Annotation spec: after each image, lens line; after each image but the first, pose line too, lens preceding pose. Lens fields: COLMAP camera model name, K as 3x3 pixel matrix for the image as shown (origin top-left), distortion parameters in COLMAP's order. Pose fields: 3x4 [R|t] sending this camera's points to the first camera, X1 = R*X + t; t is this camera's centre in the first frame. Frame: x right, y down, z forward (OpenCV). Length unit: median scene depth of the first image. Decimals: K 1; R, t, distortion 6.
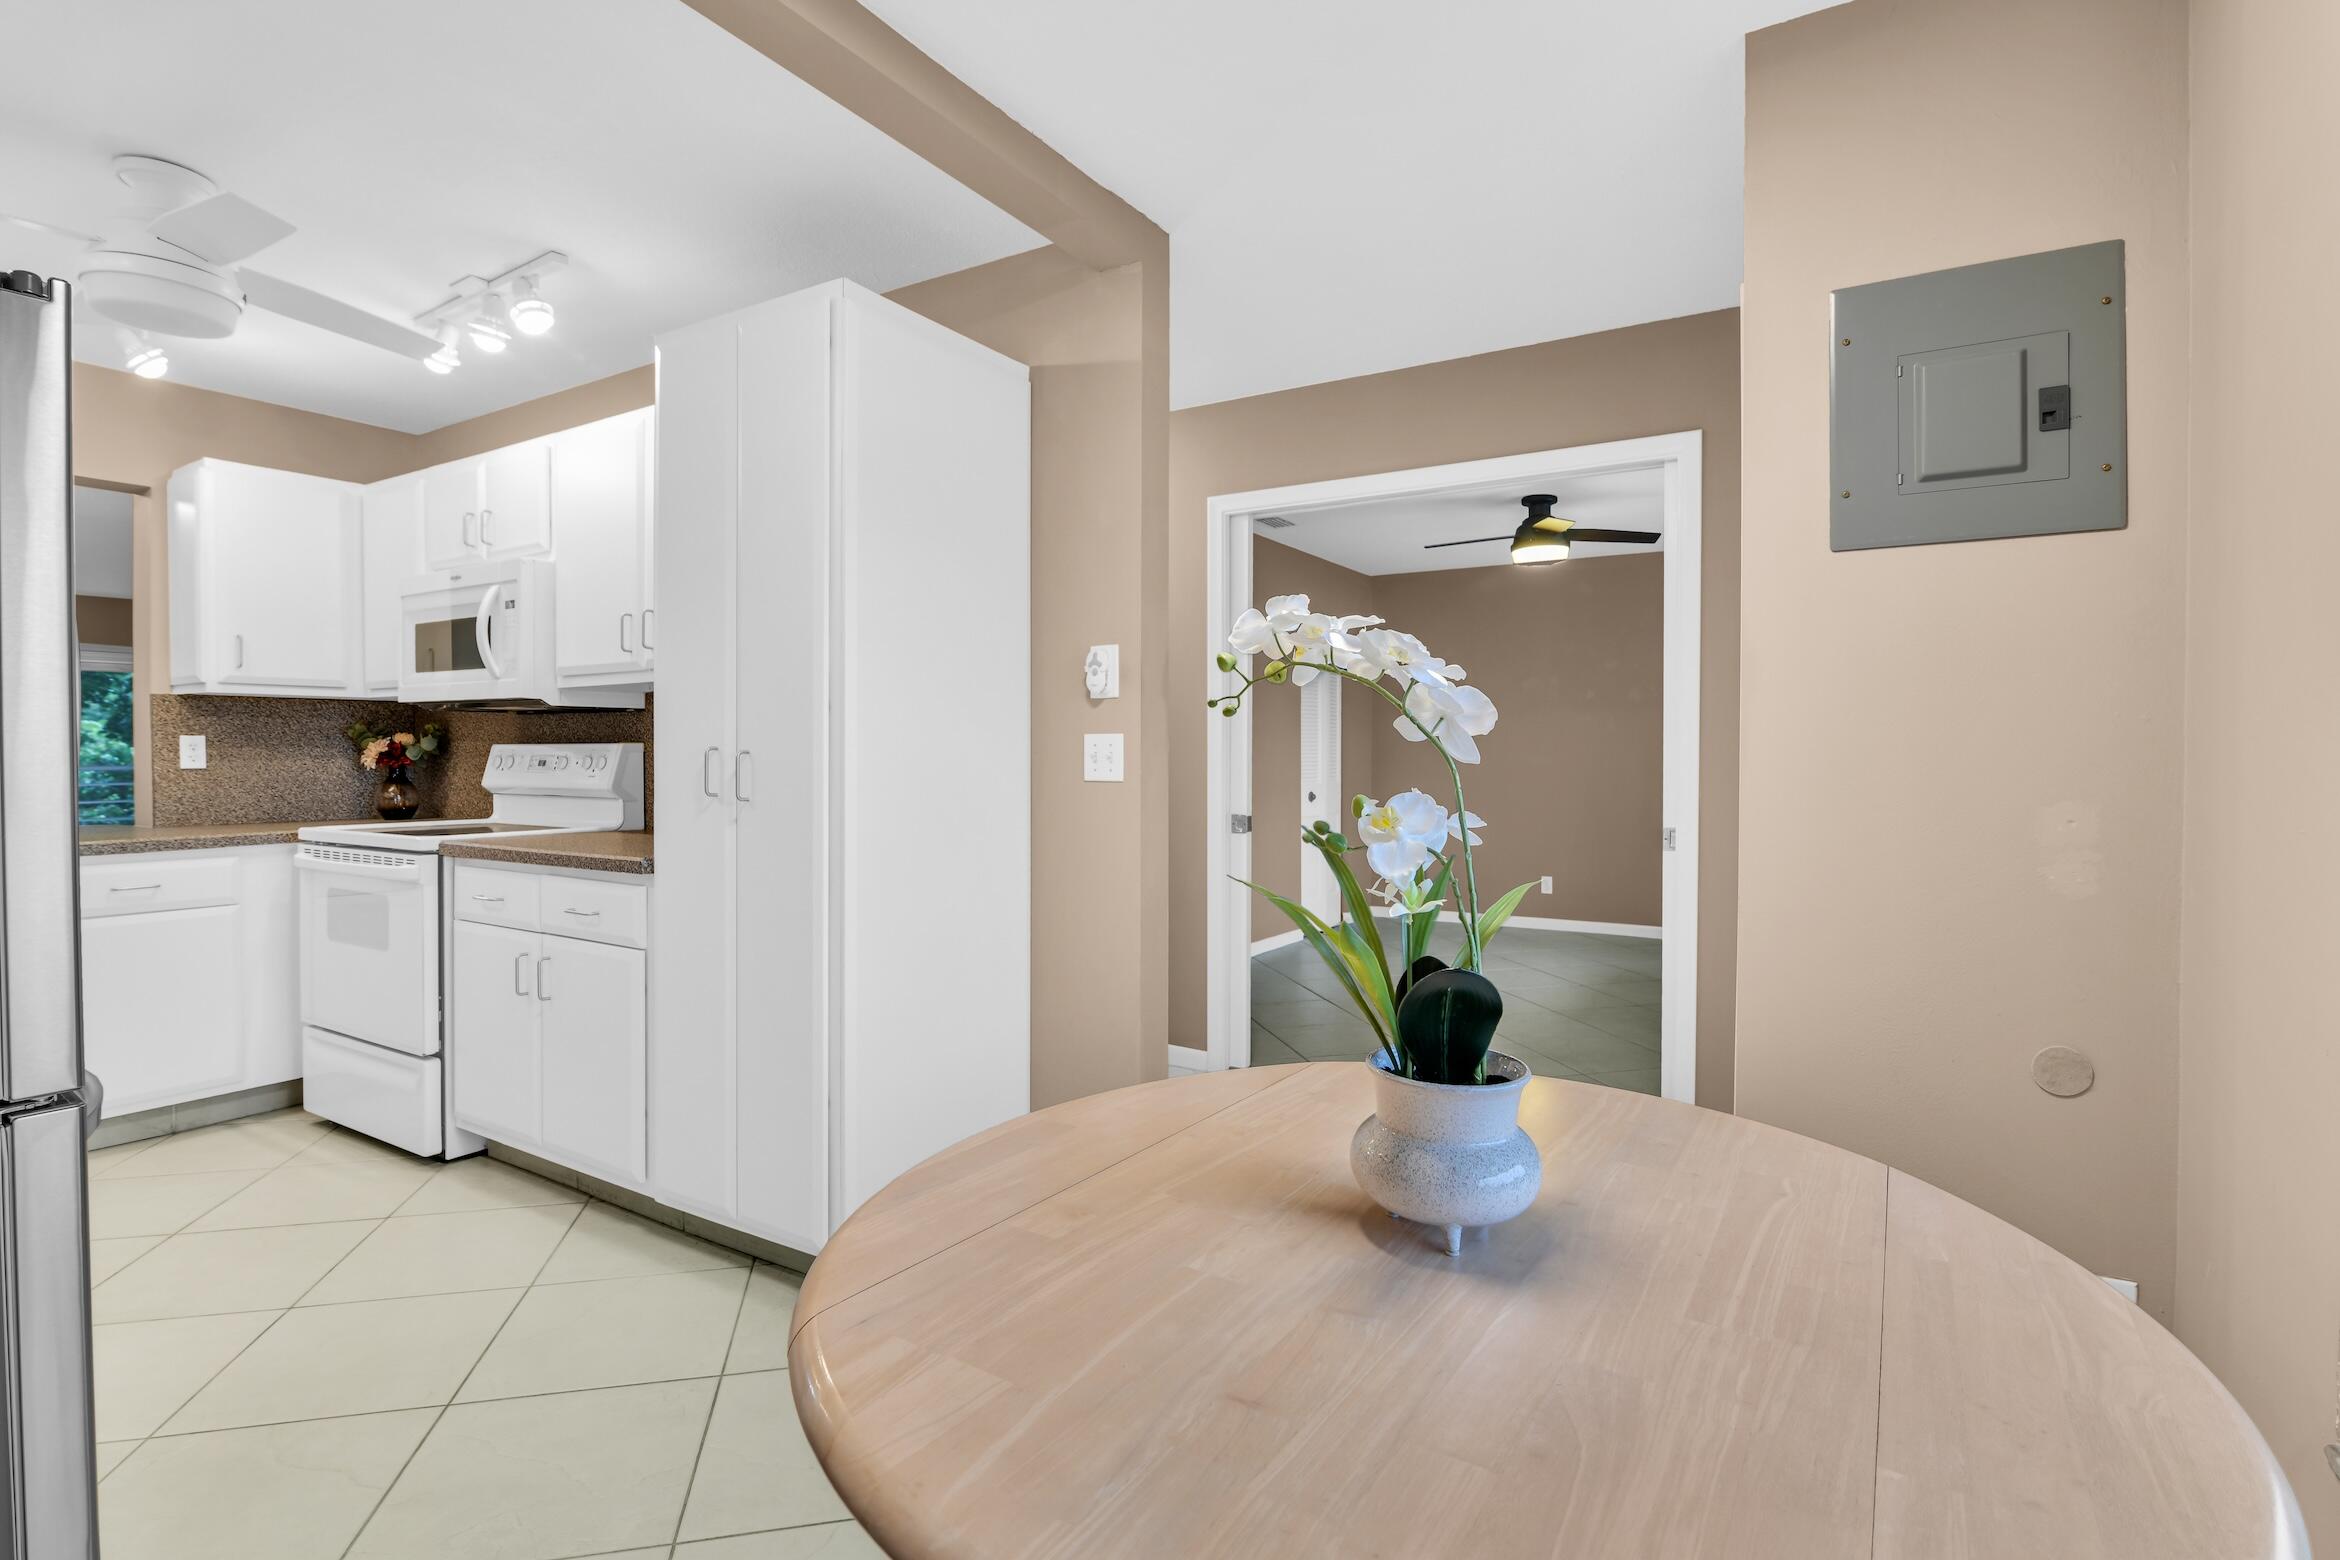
lens RADIAL K [[1180.5, 0, 1177.8], [0, 1180.5, 792.6], [0, 0, 1]] dist [-0.017879, 0.003846]
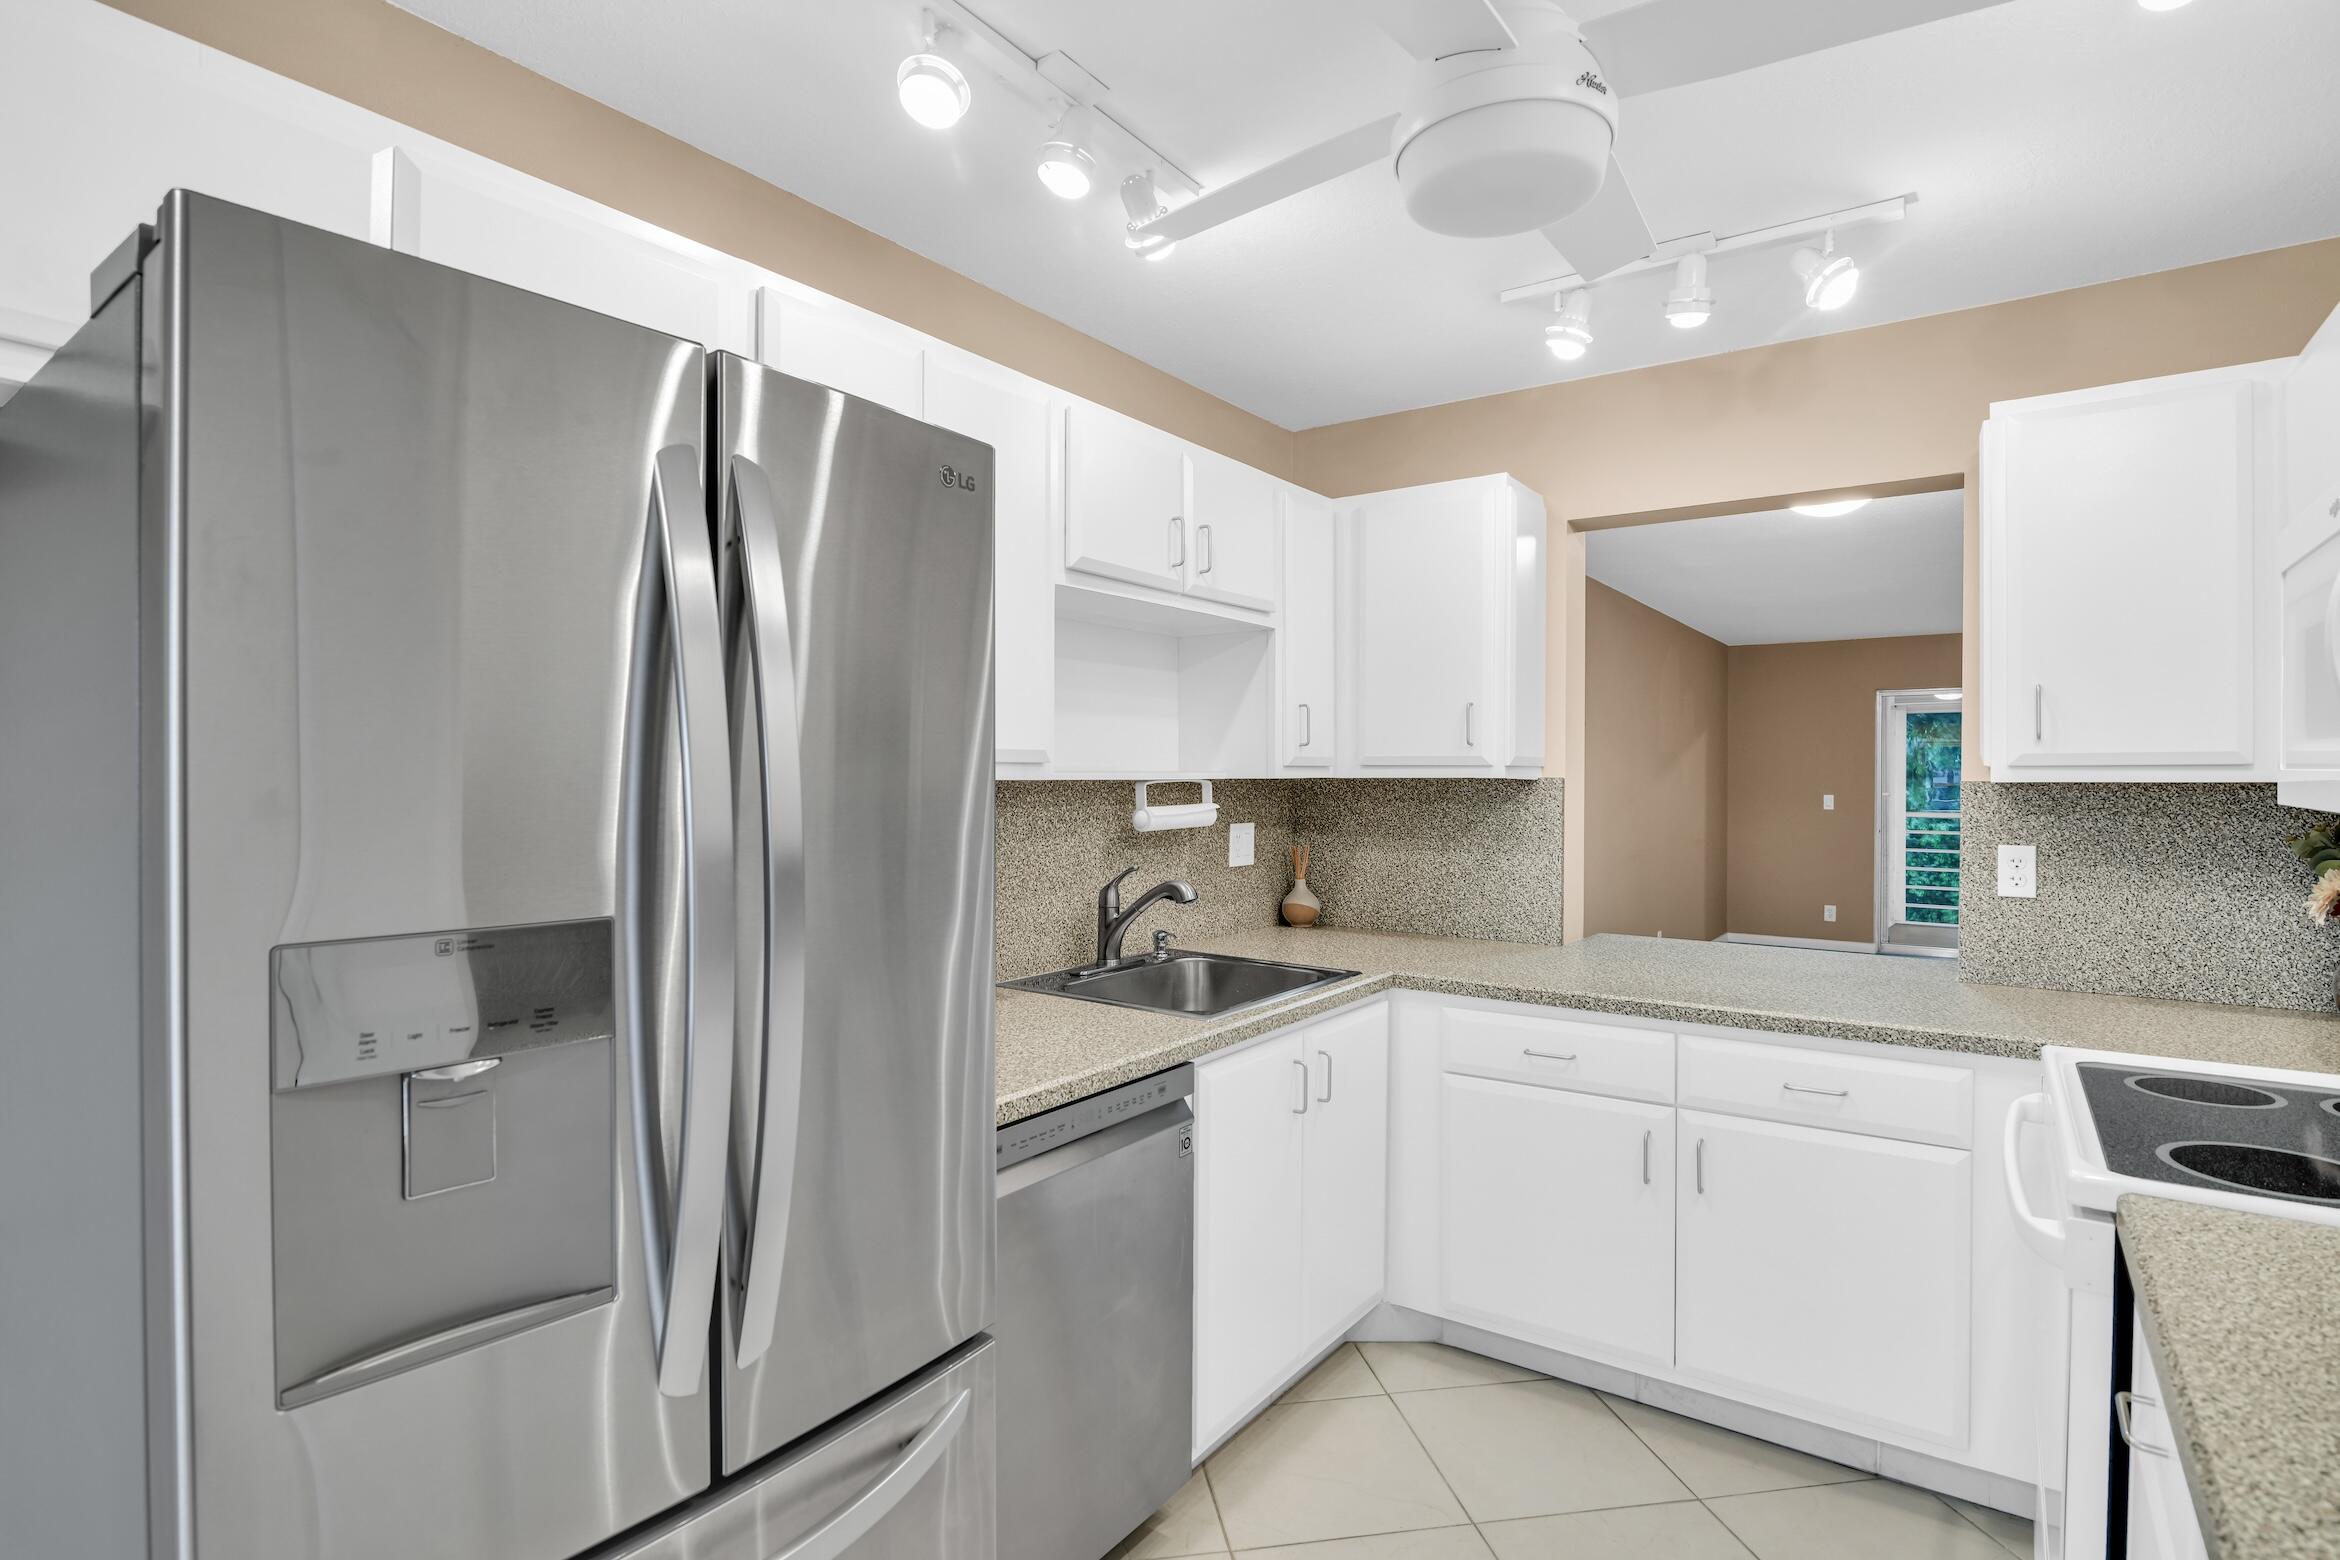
lens RADIAL K [[1180.5, 0, 1168.7], [0, 1180.5, 788.2], [0, 0, 1]] dist [-0.017879, 0.003846]
pose [[-0.051938, 0.007600, -0.998621, -0.210618], [-0.023941, 0.999674, 0.008853, -0.086163], [0.998363, 0.024368, -0.051739, 0.658293]]
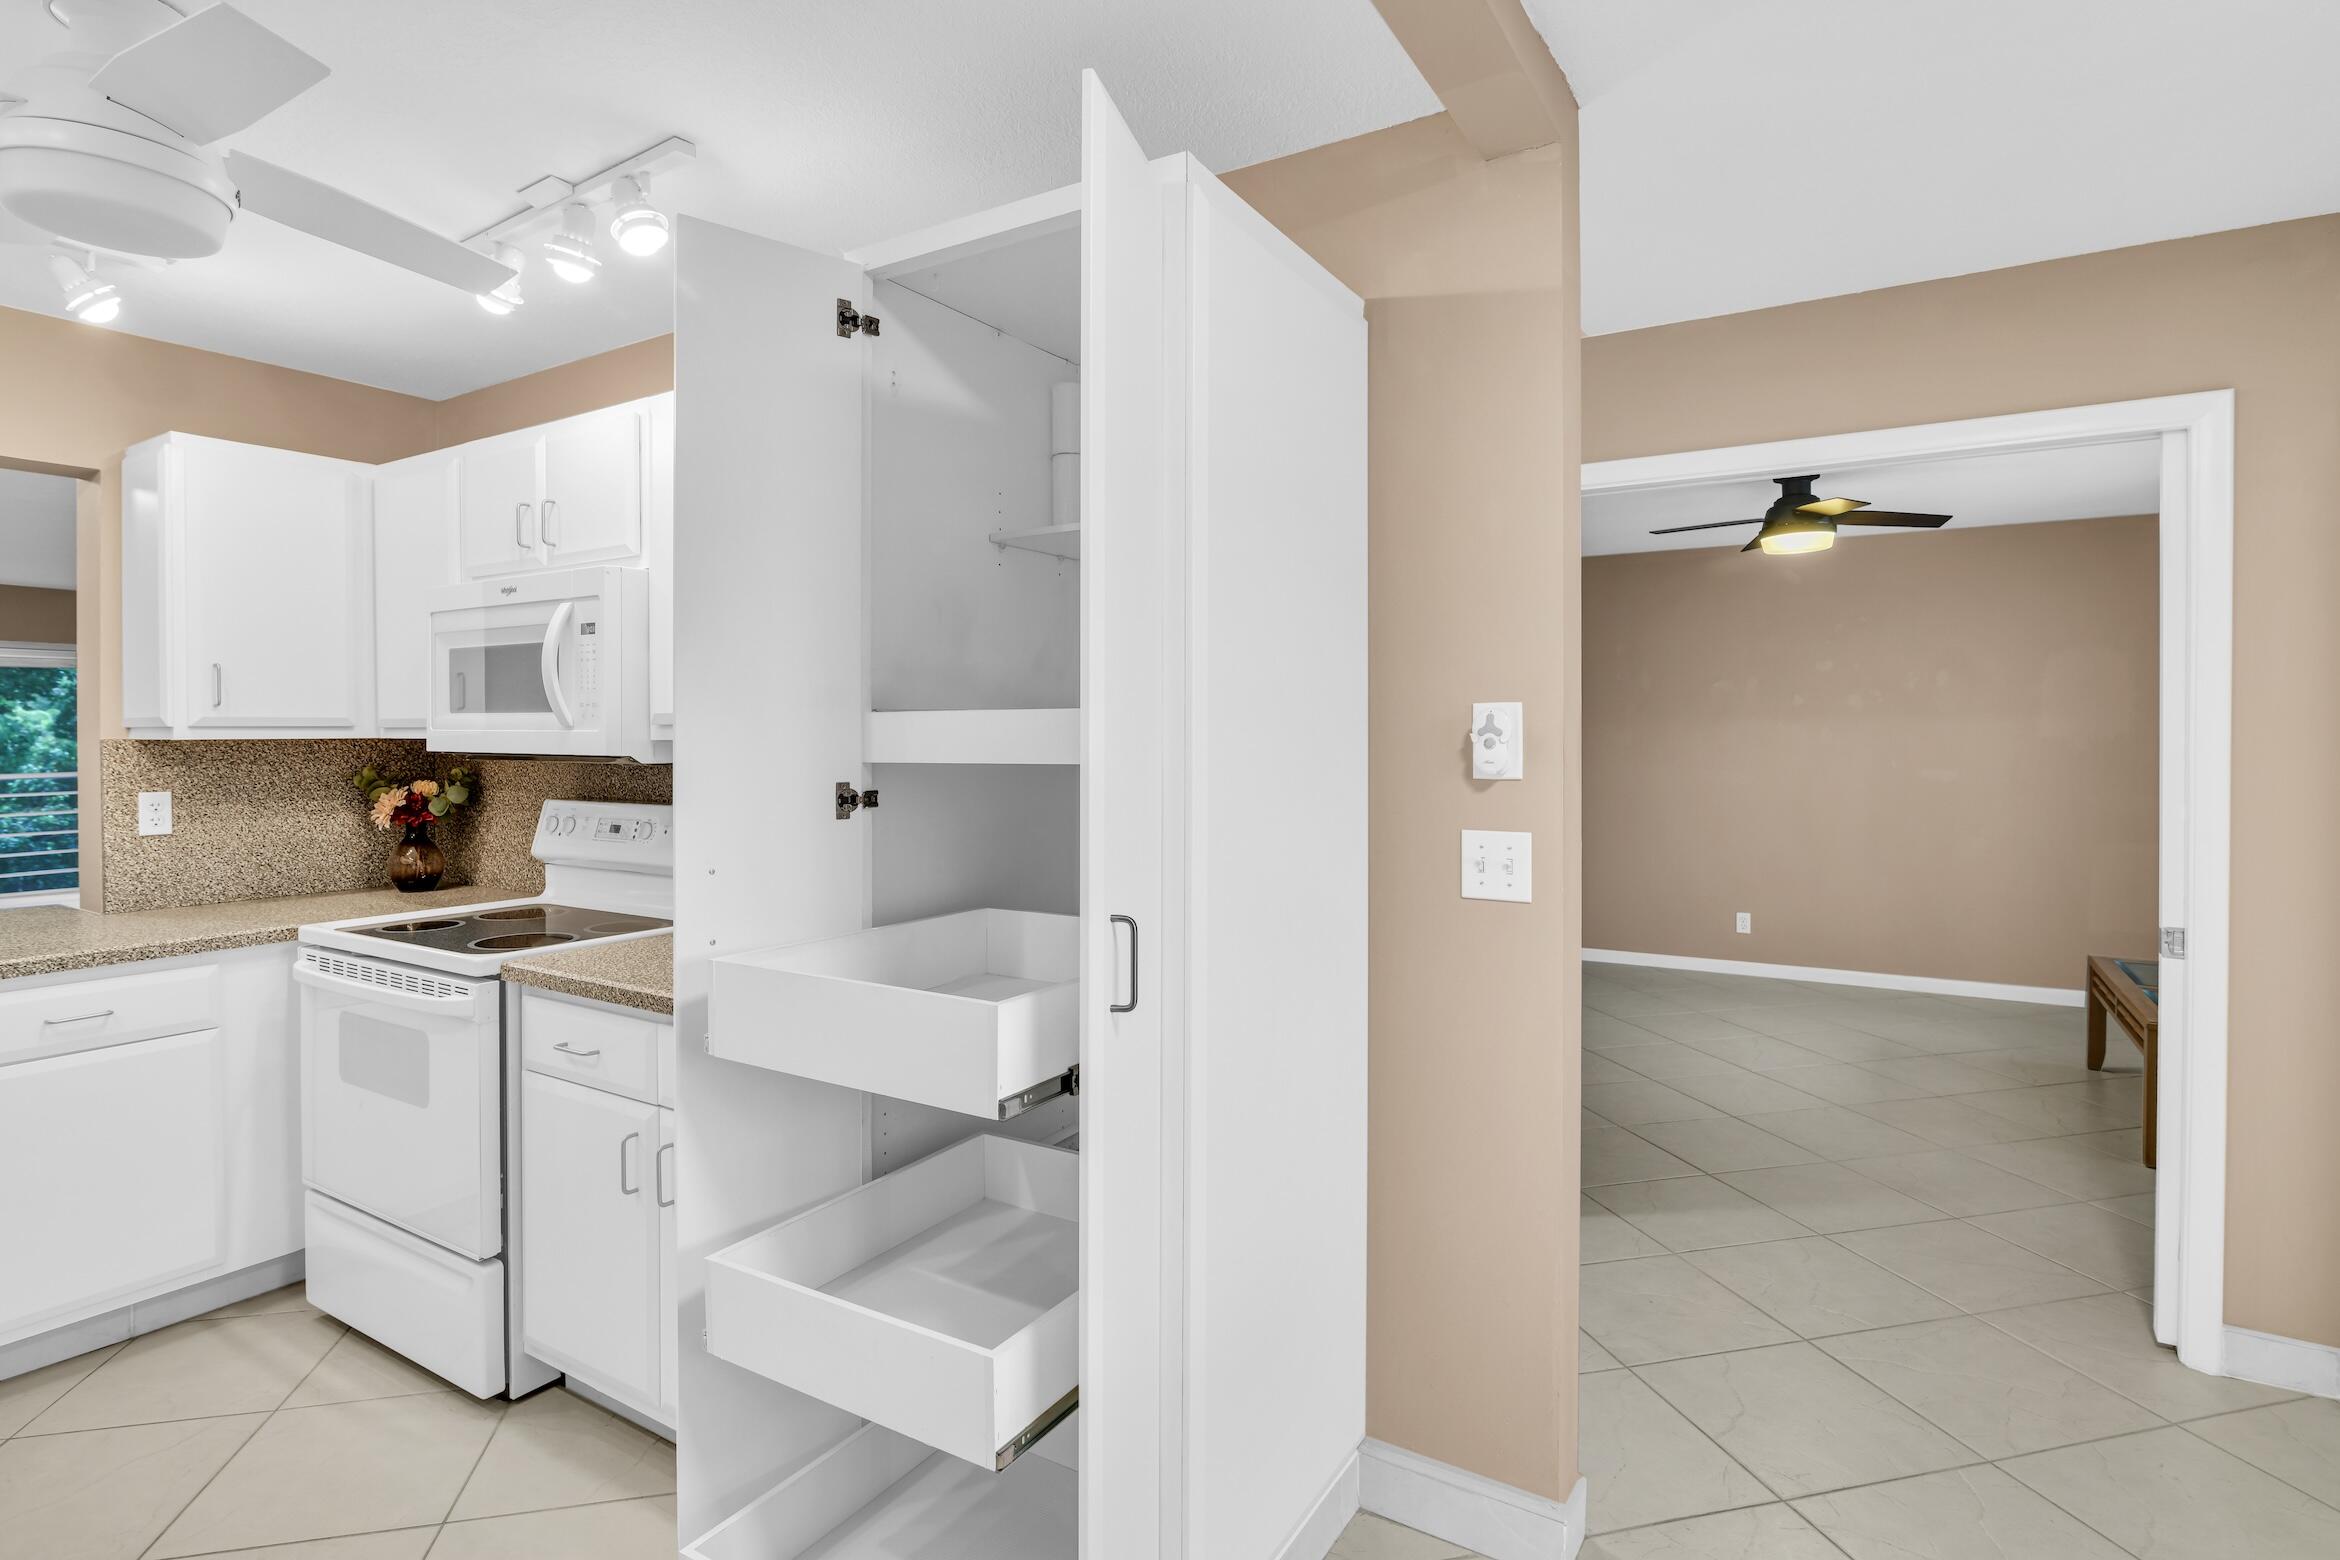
lens RADIAL K [[1180.5, 0, 1144.7], [0, 1180.5, 749.8], [0, 0, 1]] dist [-0.017879, 0.003846]
pose [[0.999964, -0.006071, 0.005918, -0.226161], [0.006112, 0.999958, -0.006899, -0.077928], [-0.005876, 0.006935, 0.999959, 0.261673]]
